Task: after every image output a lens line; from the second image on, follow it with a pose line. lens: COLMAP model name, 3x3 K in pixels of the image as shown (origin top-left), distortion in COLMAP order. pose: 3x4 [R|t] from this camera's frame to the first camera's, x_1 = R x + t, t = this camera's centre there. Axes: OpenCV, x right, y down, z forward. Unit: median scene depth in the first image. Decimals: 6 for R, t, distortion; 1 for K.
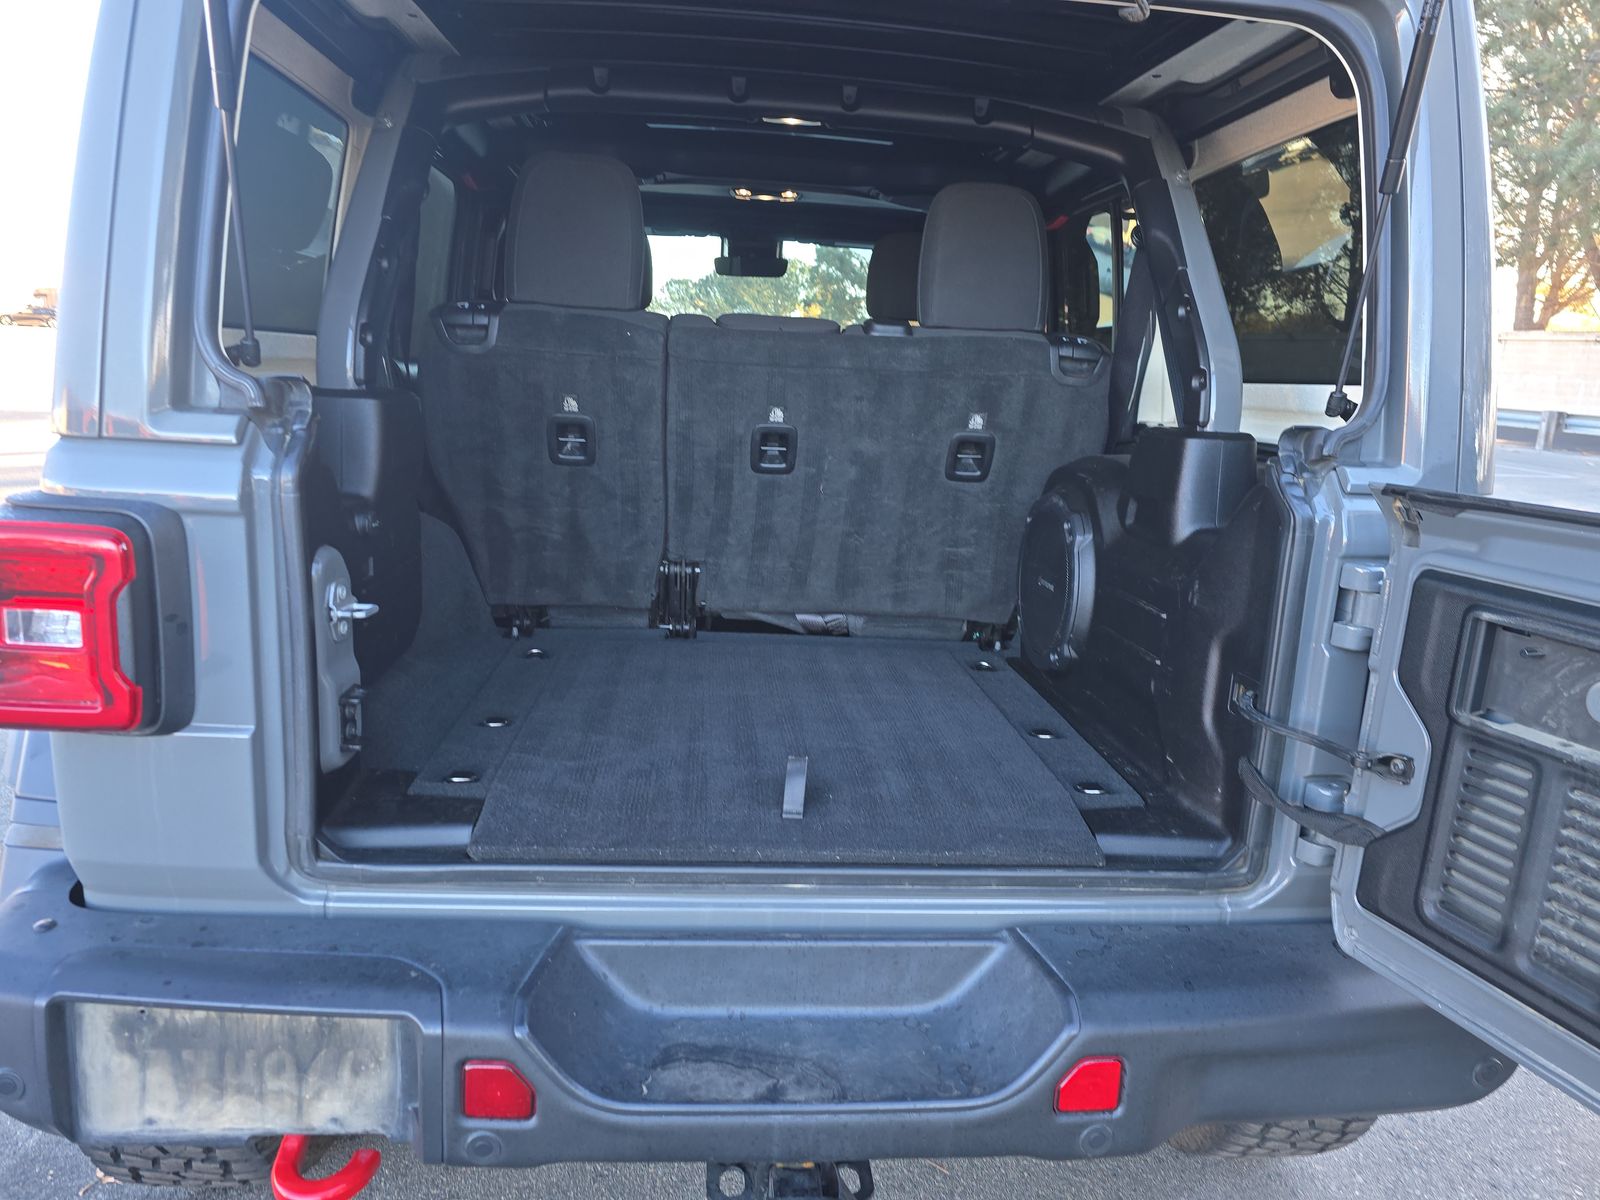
lens RADIAL K [[1067.7, 0, 800.0], [0, 1067.7, 600.0], [0, 0, 1]] dist [0.037528, 0.001204]
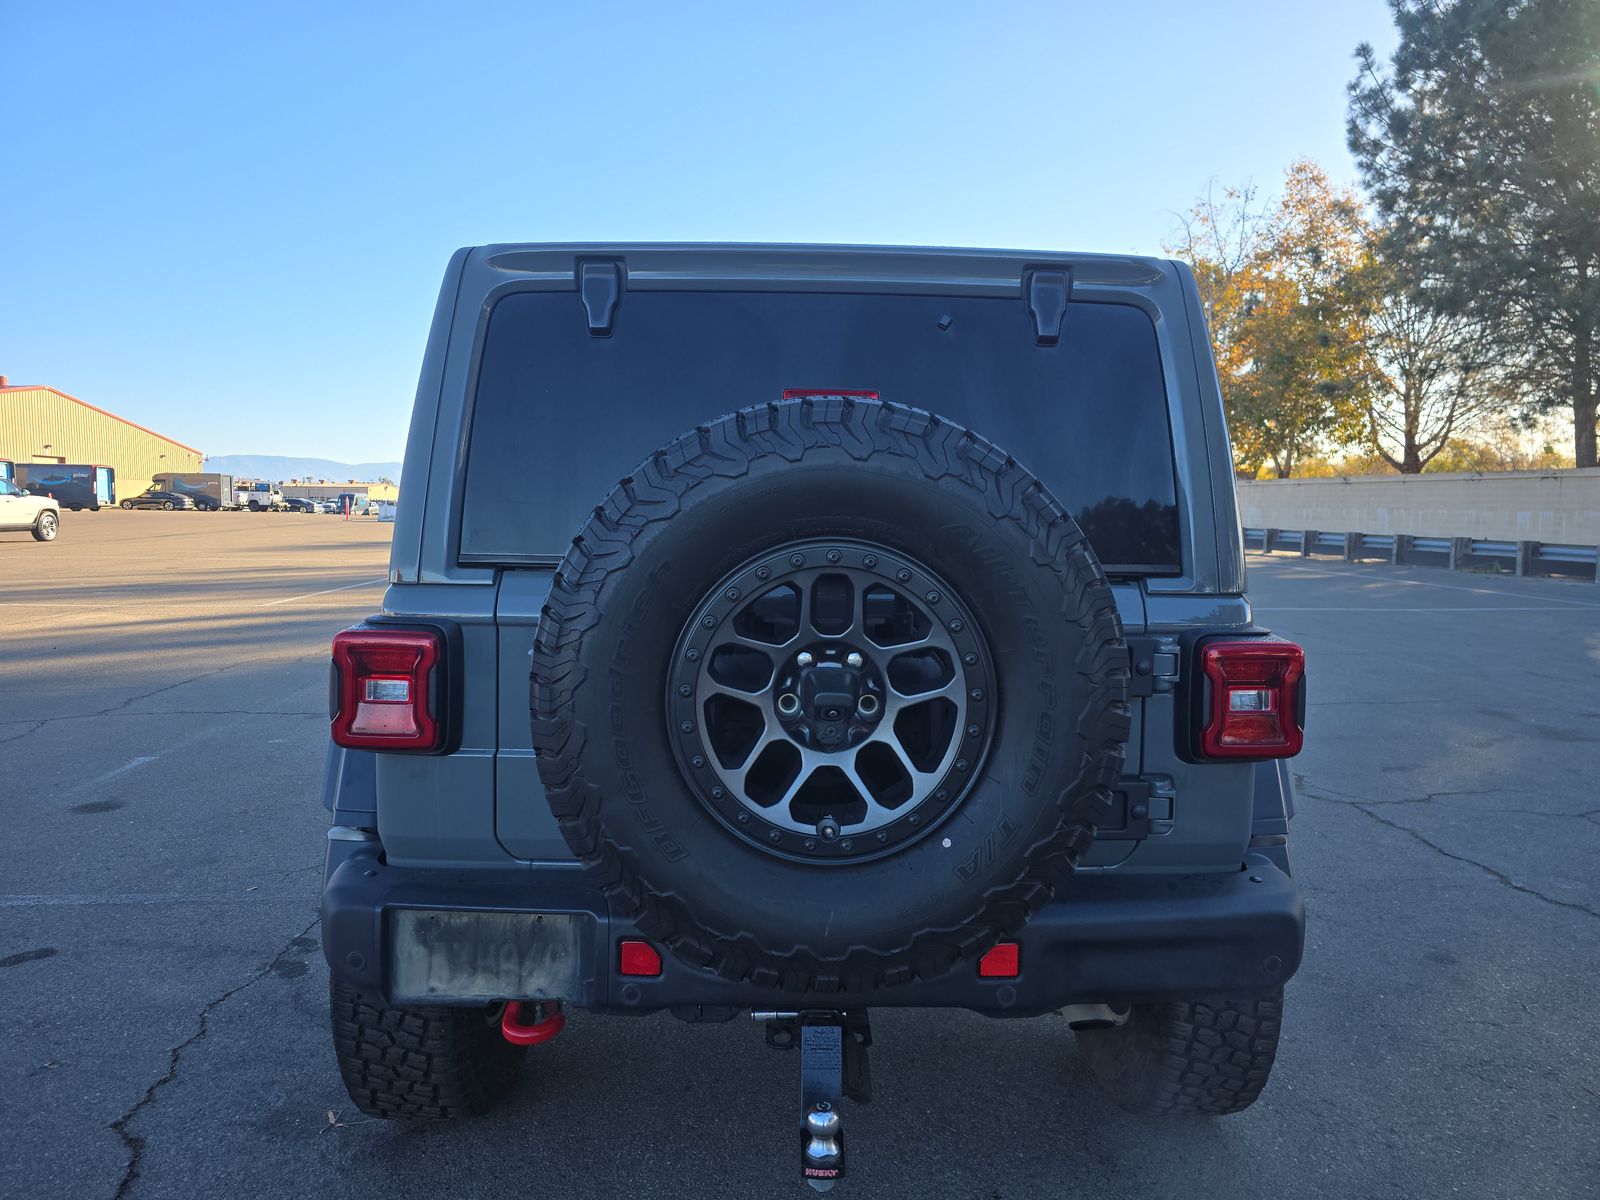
lens RADIAL K [[1069.6, 0, 805.1], [0, 1069.6, 598.4], [0, 0, 1]] dist [0.050256, -0.044736]
pose [[0.997996, -0.025808, -0.057782, 0.082397], [0.017266, 0.989466, -0.143735, 0.134629], [0.060883, 0.142449, 0.987928, -0.679645]]
